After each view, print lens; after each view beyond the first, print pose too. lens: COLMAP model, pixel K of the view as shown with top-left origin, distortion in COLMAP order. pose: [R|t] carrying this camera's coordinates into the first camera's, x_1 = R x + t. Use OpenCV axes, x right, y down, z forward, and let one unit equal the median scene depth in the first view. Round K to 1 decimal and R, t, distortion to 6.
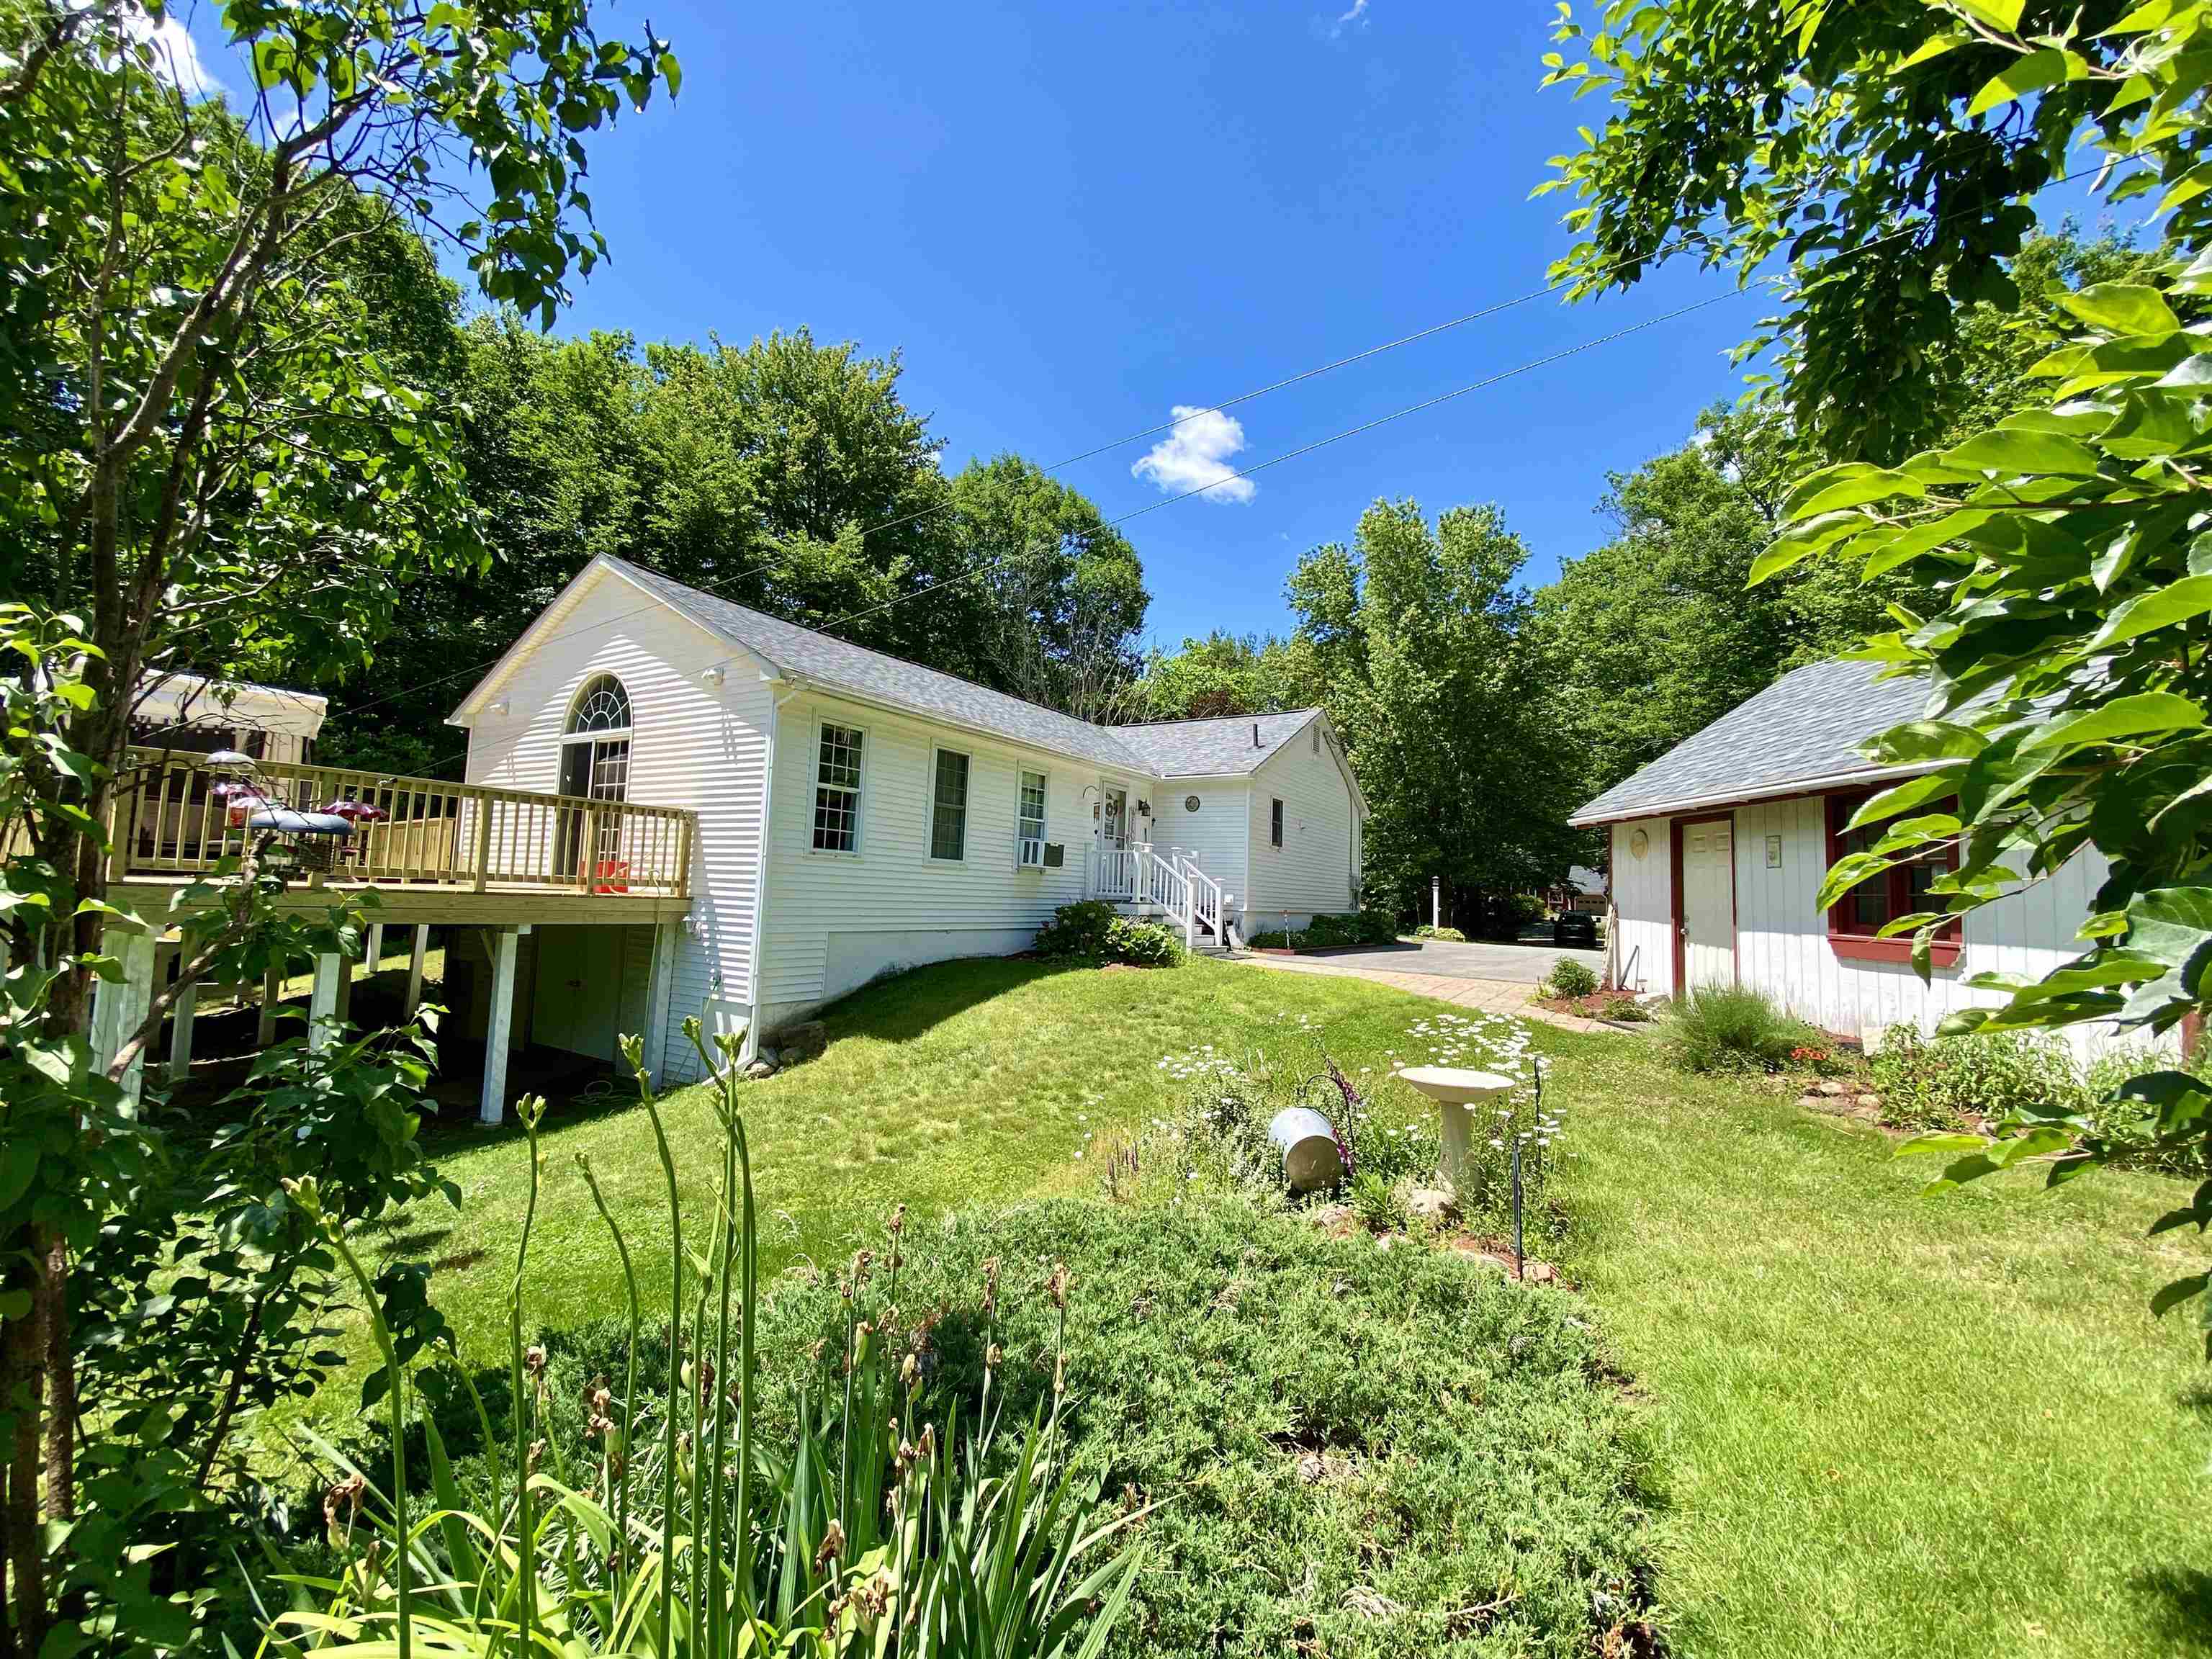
lens RADIAL K [[862.2, 0, 1110.0], [0, 862.2, 816.6], [0, 0, 1]] dist [-0.029956, -0.002768]
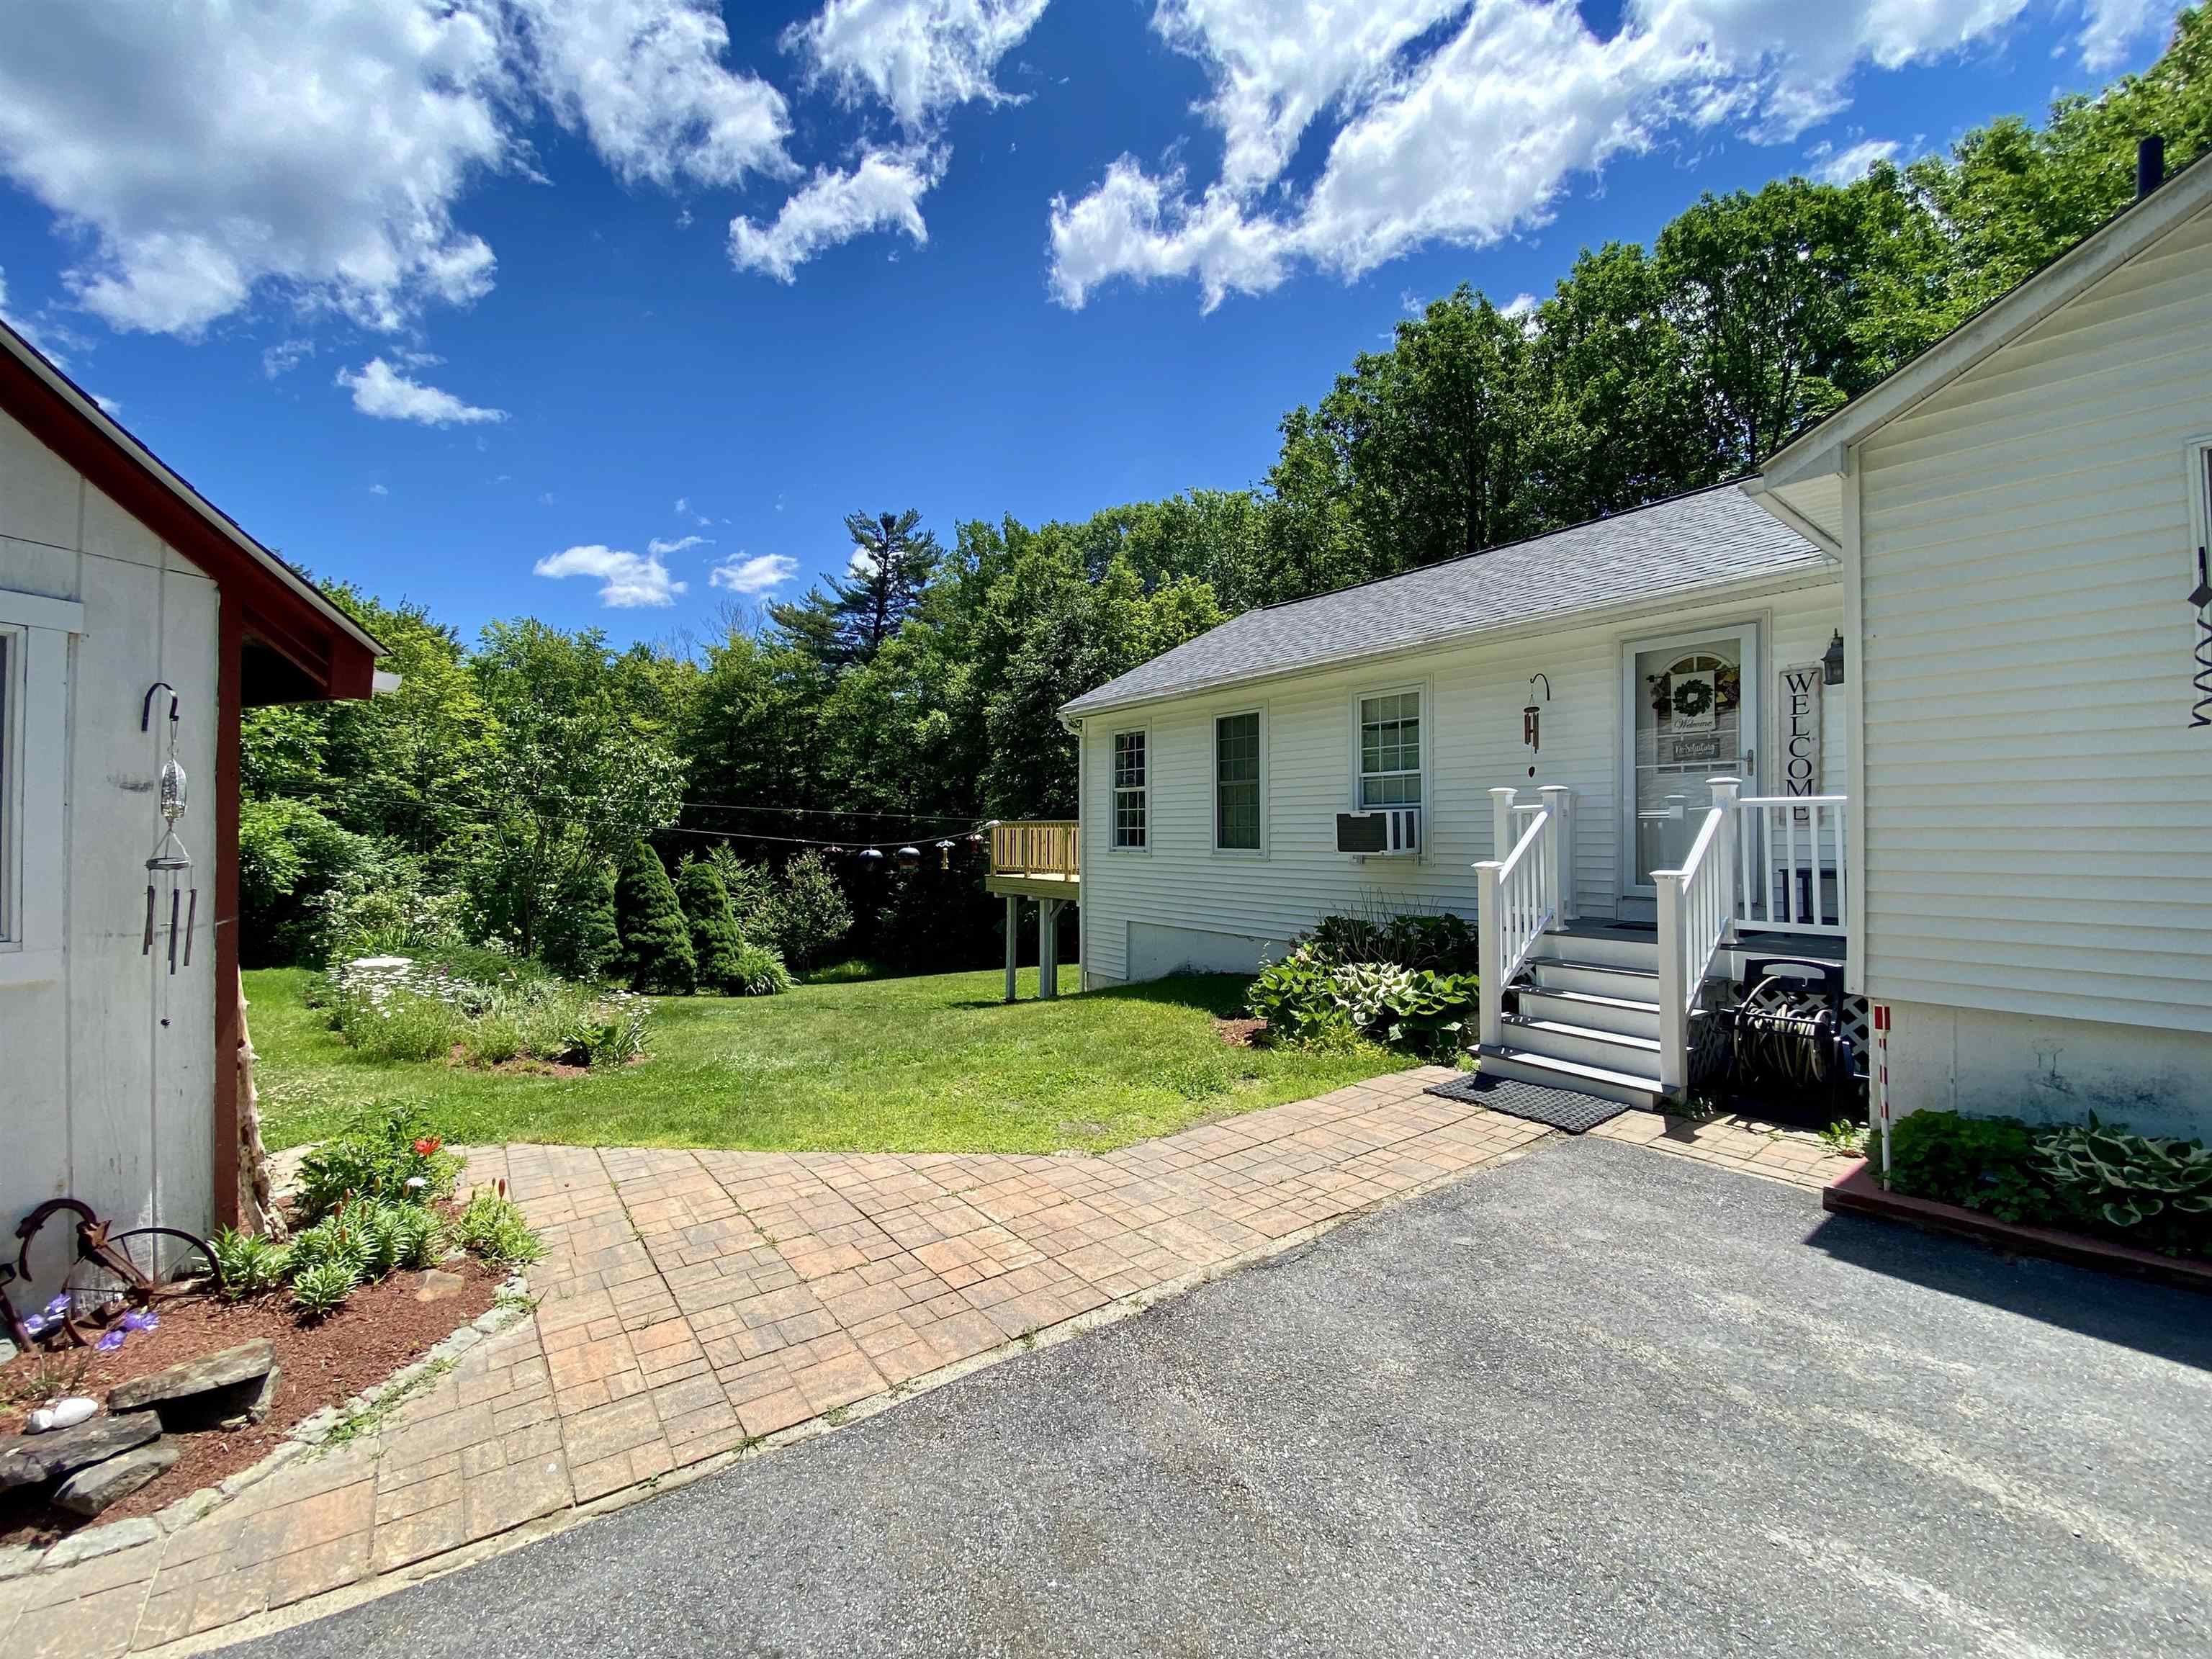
lens RADIAL K [[862.2, 0, 1111.7], [0, 862.2, 836.2], [0, 0, 1]] dist [-0.029956, -0.002768]
pose [[-0.397968, -0.046141, -0.916238, 0.632436], [0.053785, 0.995843, -0.073511, 0.095412], [0.915821, -0.078535, -0.393832, 1.270822]]
